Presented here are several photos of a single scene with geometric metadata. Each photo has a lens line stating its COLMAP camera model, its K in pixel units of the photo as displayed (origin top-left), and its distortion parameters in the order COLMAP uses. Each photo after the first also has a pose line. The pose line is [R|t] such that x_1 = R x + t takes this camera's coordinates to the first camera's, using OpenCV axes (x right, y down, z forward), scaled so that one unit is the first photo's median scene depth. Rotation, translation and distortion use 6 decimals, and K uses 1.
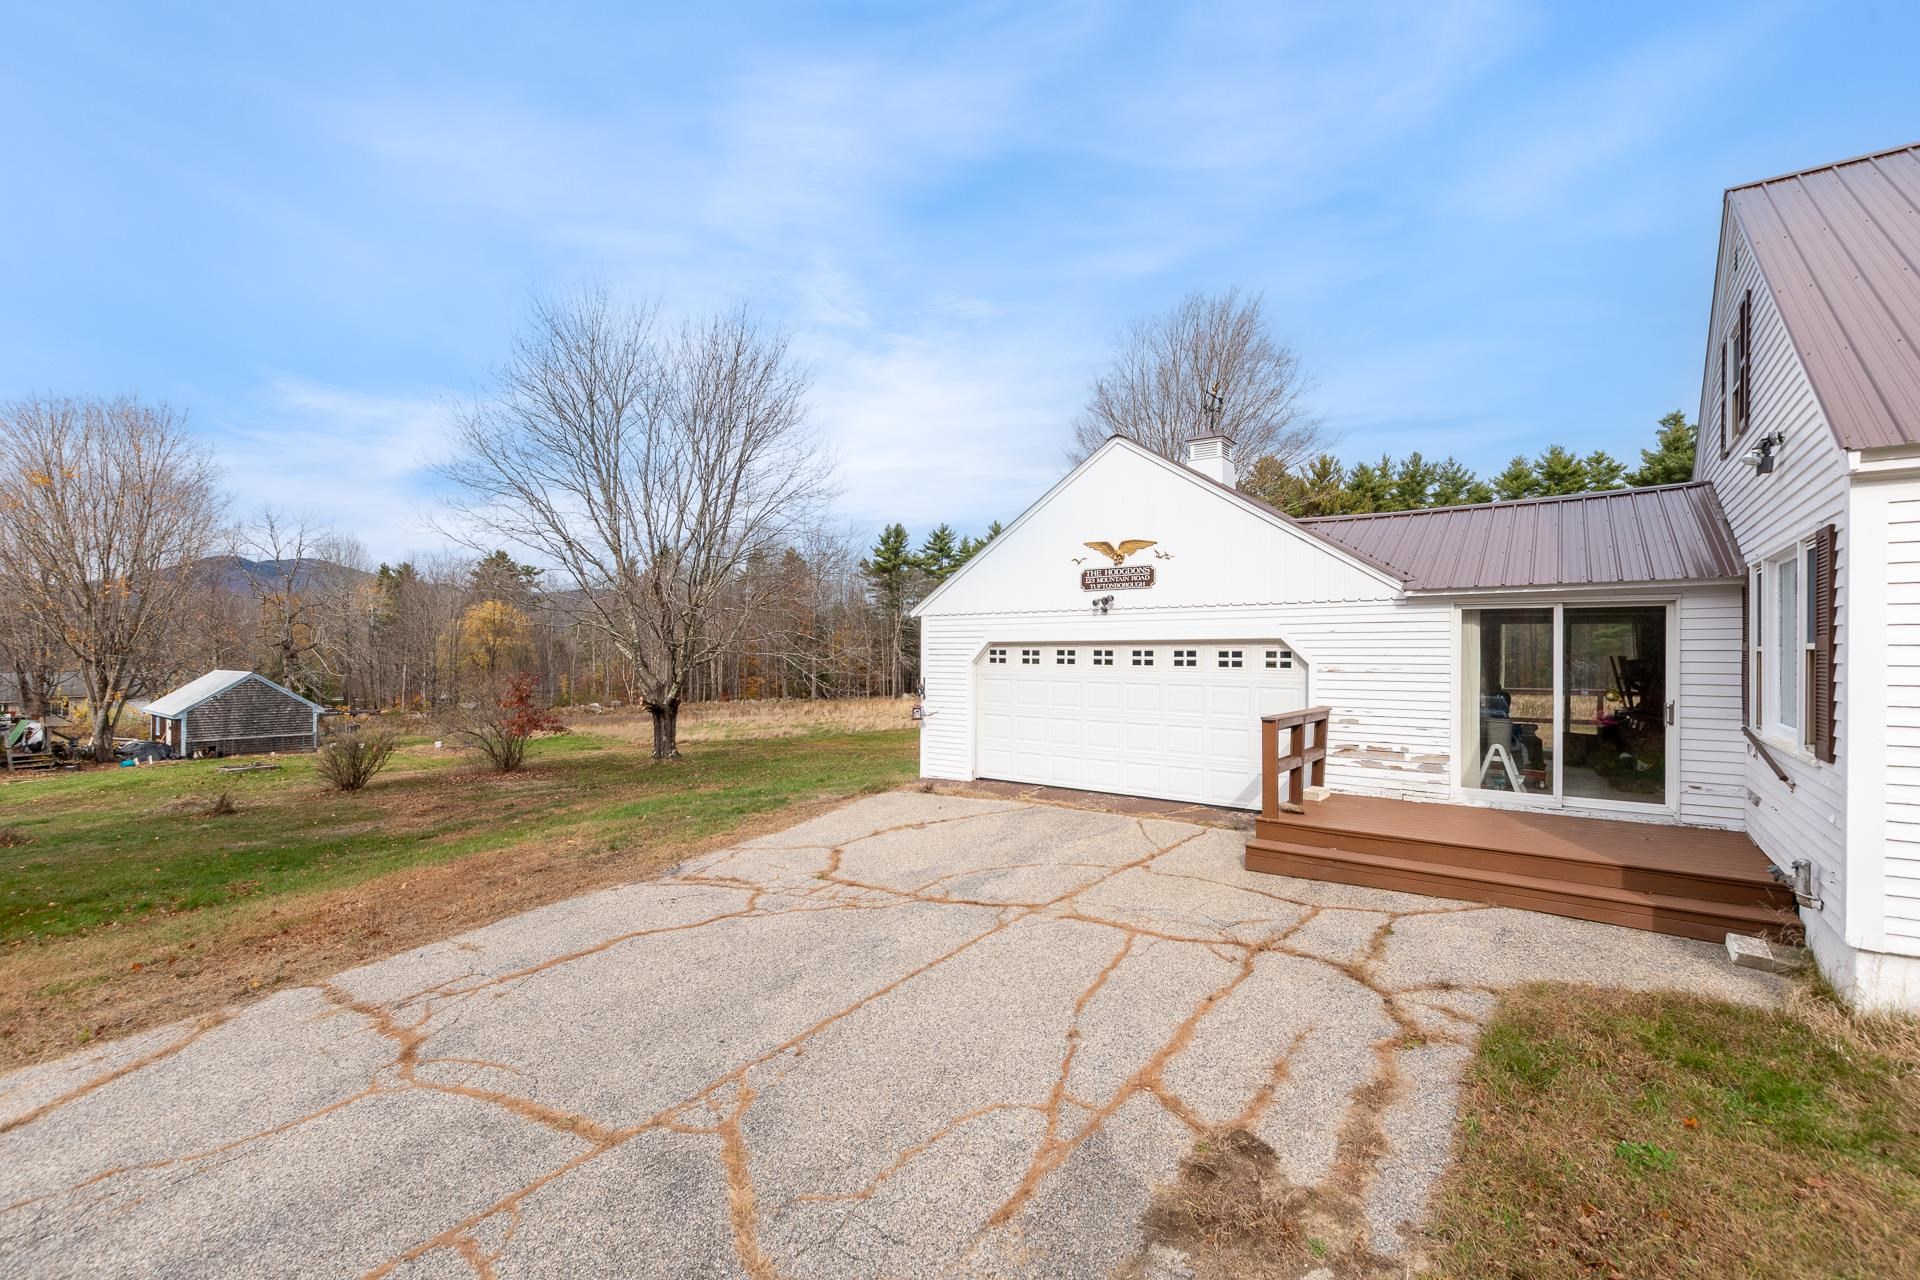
lens RADIAL K [[839.4, 0, 951.5], [0, 839.4, 653.2], [0, 0, 1]] dist [0.002914, 0.000015]
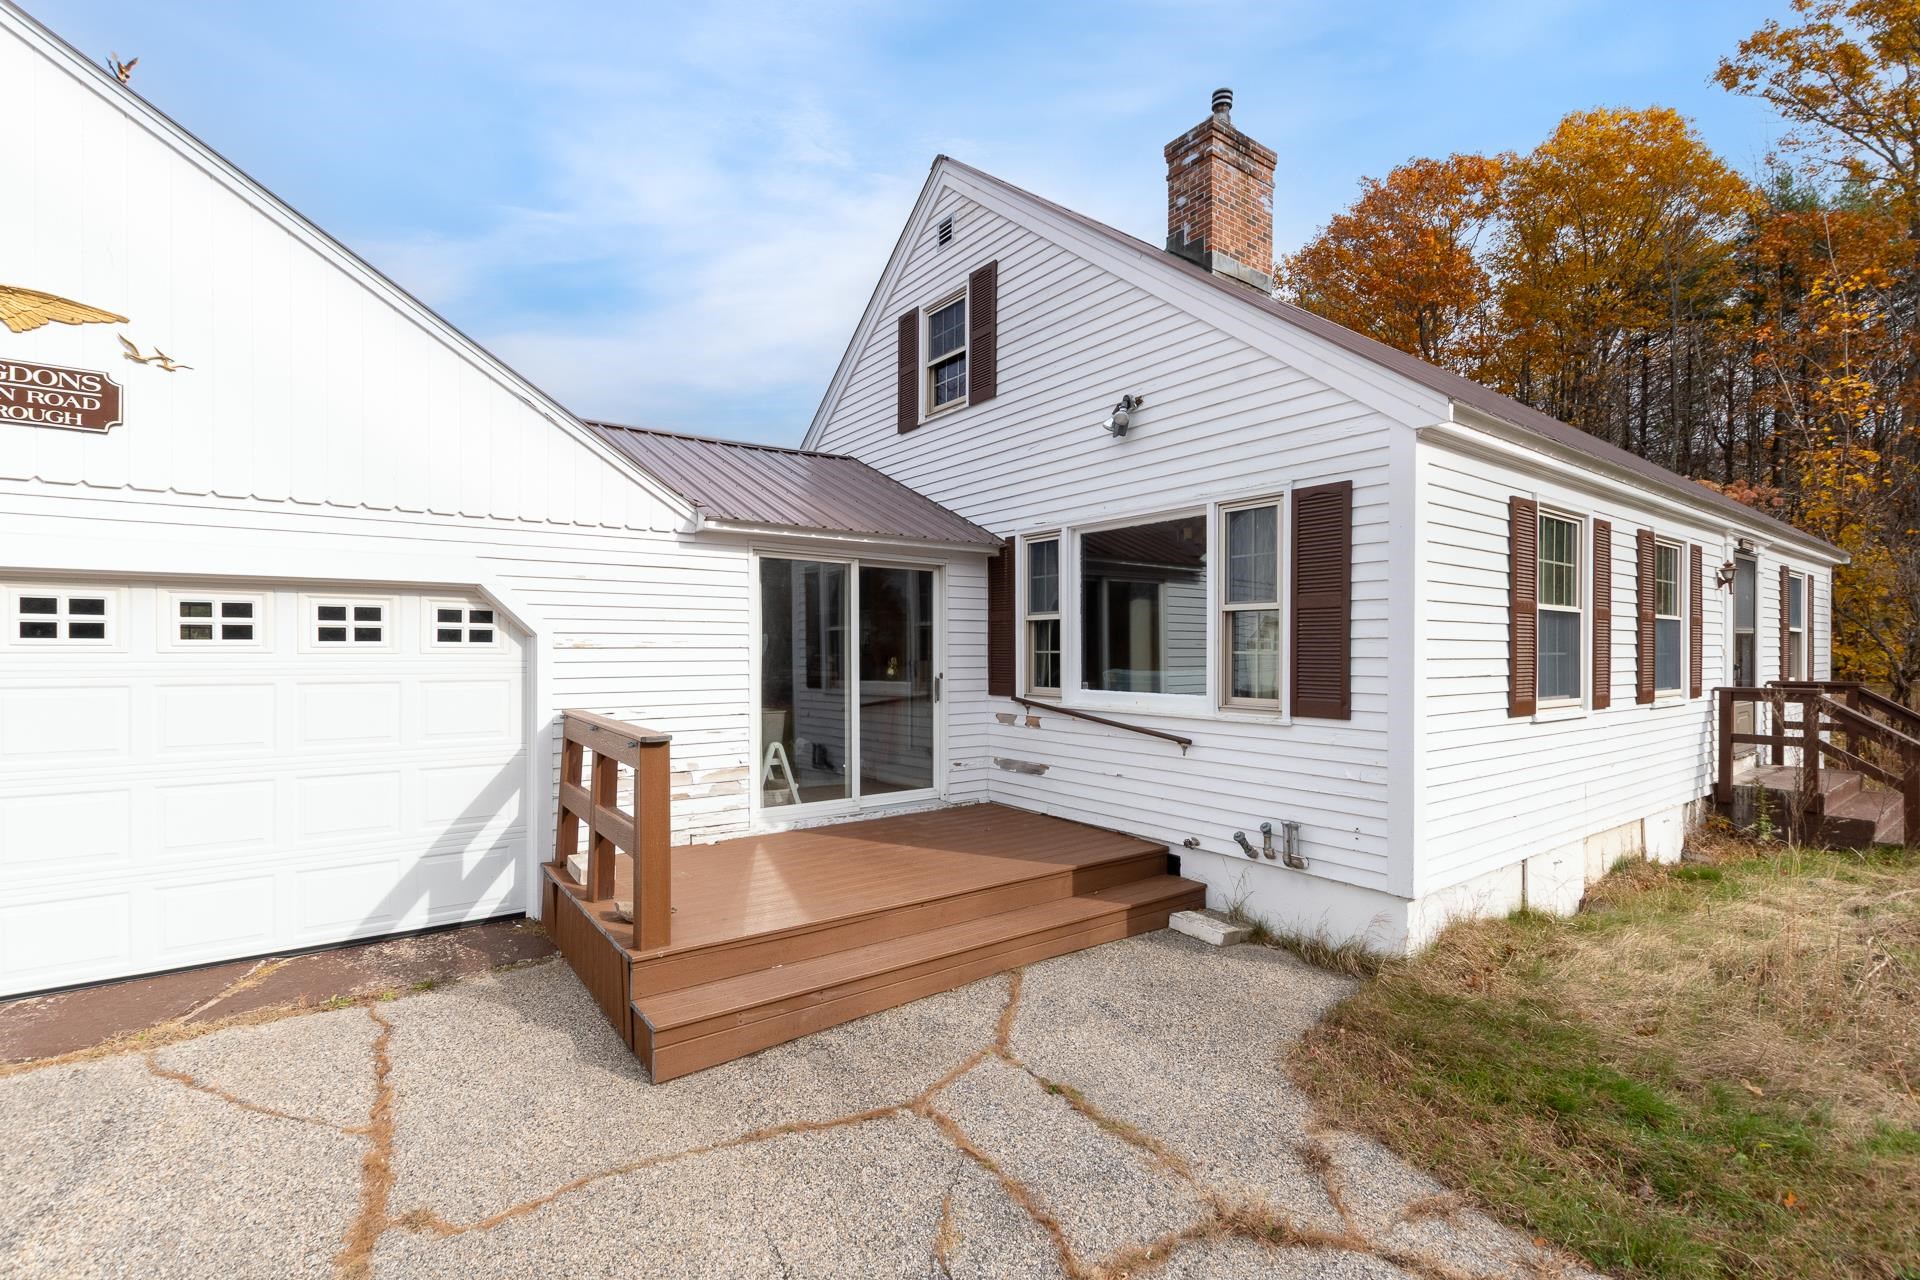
lens RADIAL K [[839.4, 0, 951.5], [0, 839.4, 653.2], [0, 0, 1]] dist [0.002914, 0.000015]
pose [[0.283692, -0.005088, 0.958902, -0.030256], [0.001769, 0.999987, 0.004782, 0.030627], [-0.958914, 0.000339, 0.283697, 0.769672]]
